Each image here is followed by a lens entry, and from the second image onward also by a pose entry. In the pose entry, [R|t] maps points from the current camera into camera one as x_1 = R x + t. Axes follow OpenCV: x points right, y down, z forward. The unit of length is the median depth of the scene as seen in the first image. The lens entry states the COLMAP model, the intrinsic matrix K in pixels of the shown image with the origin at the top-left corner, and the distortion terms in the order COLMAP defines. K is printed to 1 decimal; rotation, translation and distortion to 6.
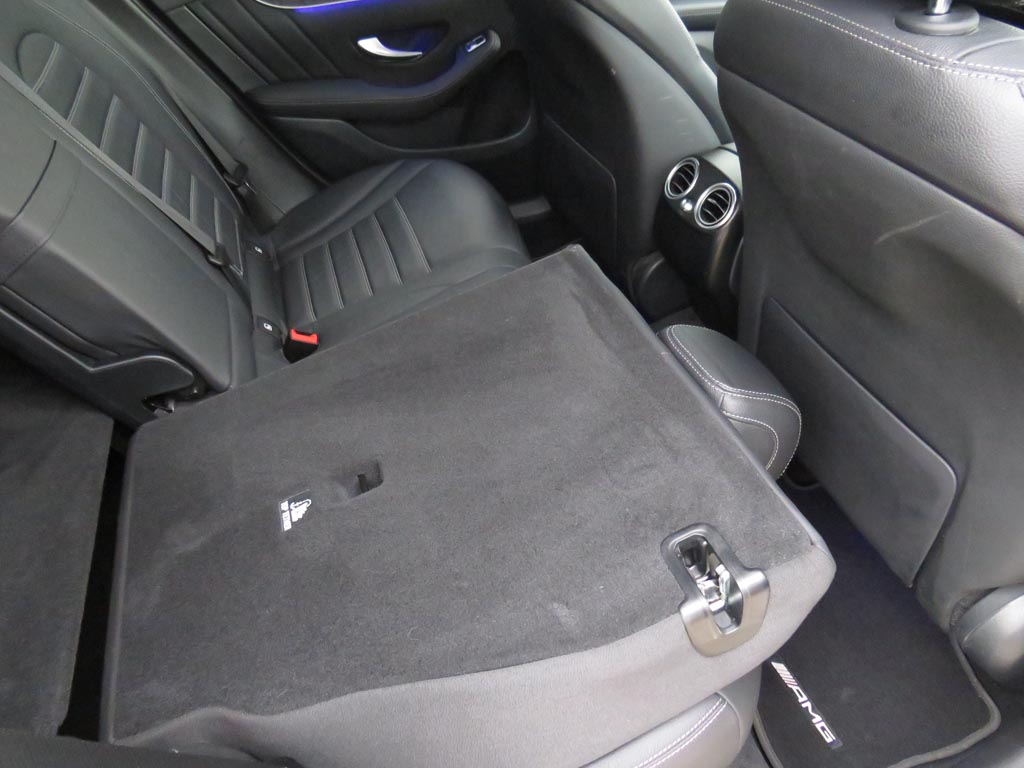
lens RADIAL K [[746.2, 0, 511.4], [0, 746.2, 382.0], [0, 0, 1]] dist [-0.011458, -0.002962]
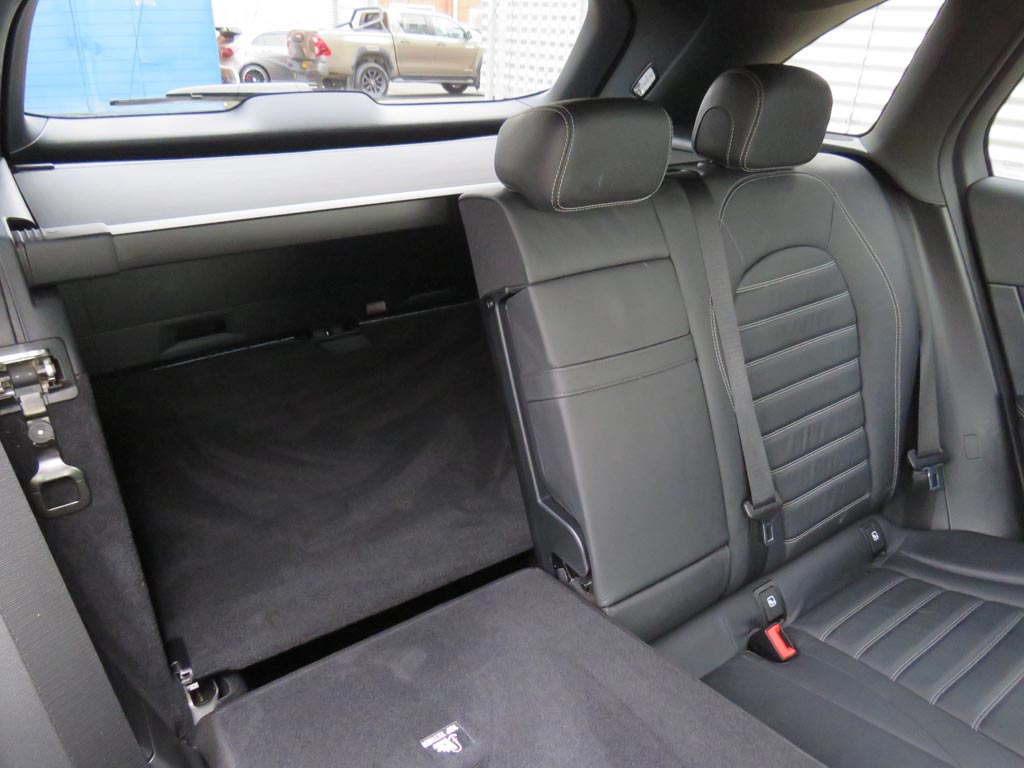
lens RADIAL K [[746.2, 0, 510.7], [0, 746.2, 385.2], [0, 0, 1]] dist [-0.011458, -0.002962]
pose [[0.288532, 0.522923, -0.802060, 0.174148], [-0.666268, 0.711261, 0.224042, -0.284165], [0.687631, 0.469743, 0.553629, 0.219652]]
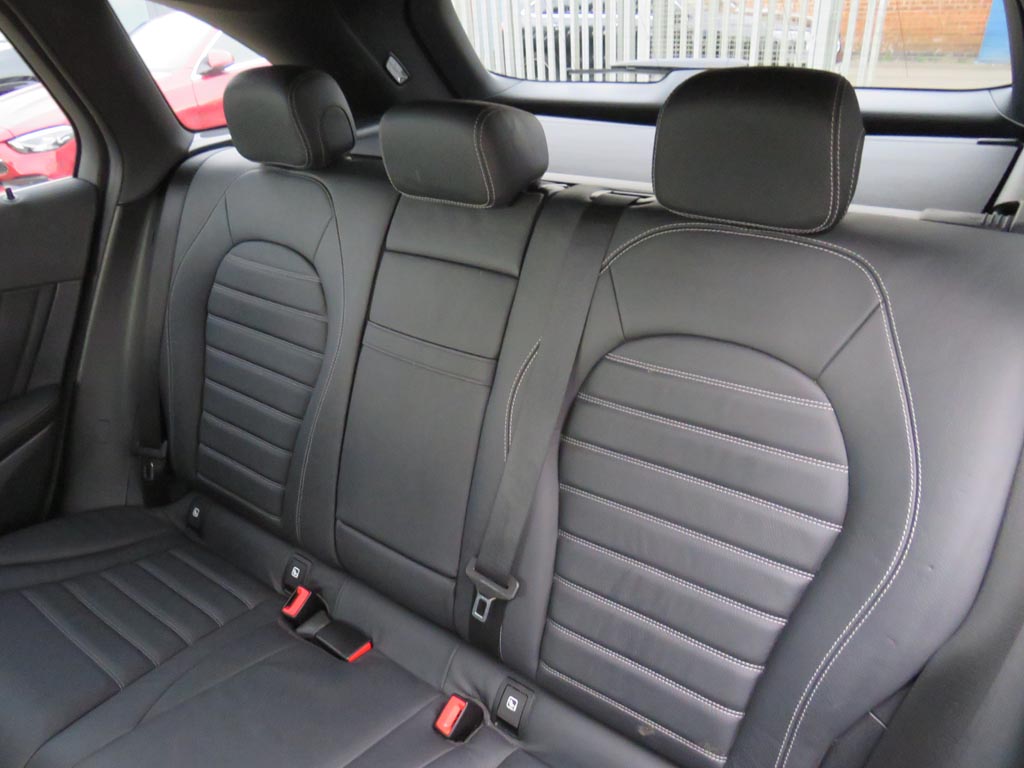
lens RADIAL K [[746.2, 0, 512.8], [0, 746.2, 383.1], [0, 0, 1]] dist [-0.011458, -0.002962]
pose [[-0.817196, 0.407460, -0.407635, -0.164629], [-0.238052, 0.405499, 0.882554, -0.966778], [0.524901, 0.818258, -0.234375, 1.021305]]
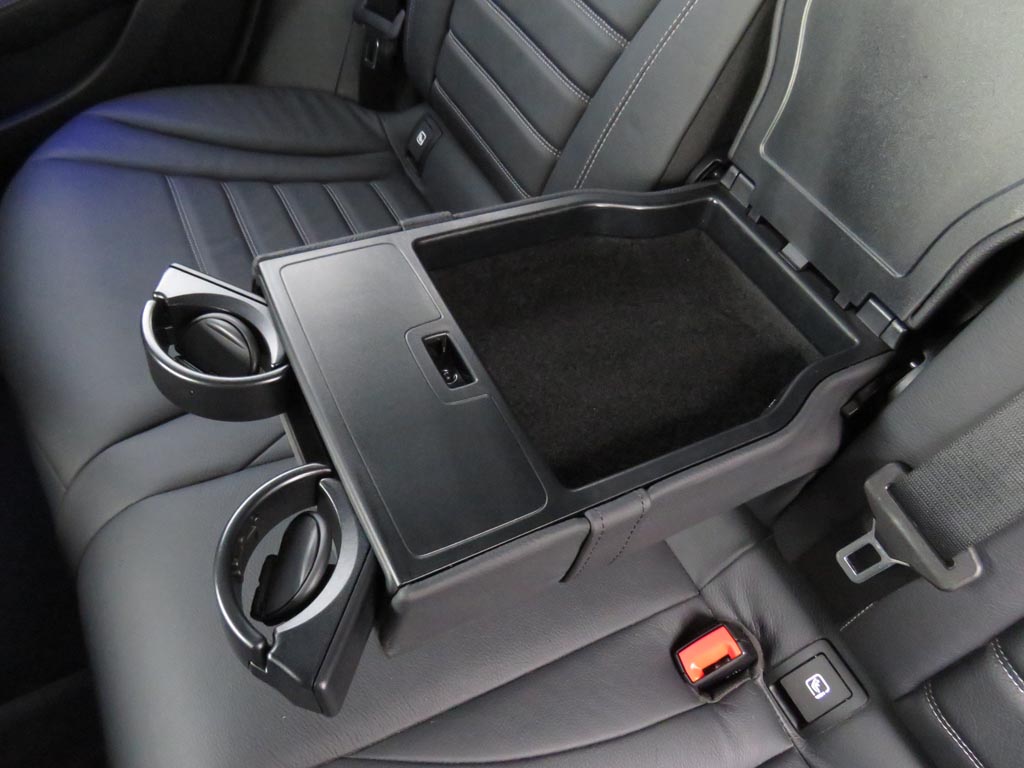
lens RADIAL K [[746.2, 0, 514.1], [0, 746.2, 383.0], [0, 0, 1]] dist [-0.011458, -0.002962]
pose [[-0.985318, 0.170479, -0.009182, -0.197500], [-0.020789, -0.066425, 0.997575, -0.538631], [0.169456, 0.983120, 0.068993, 0.869166]]
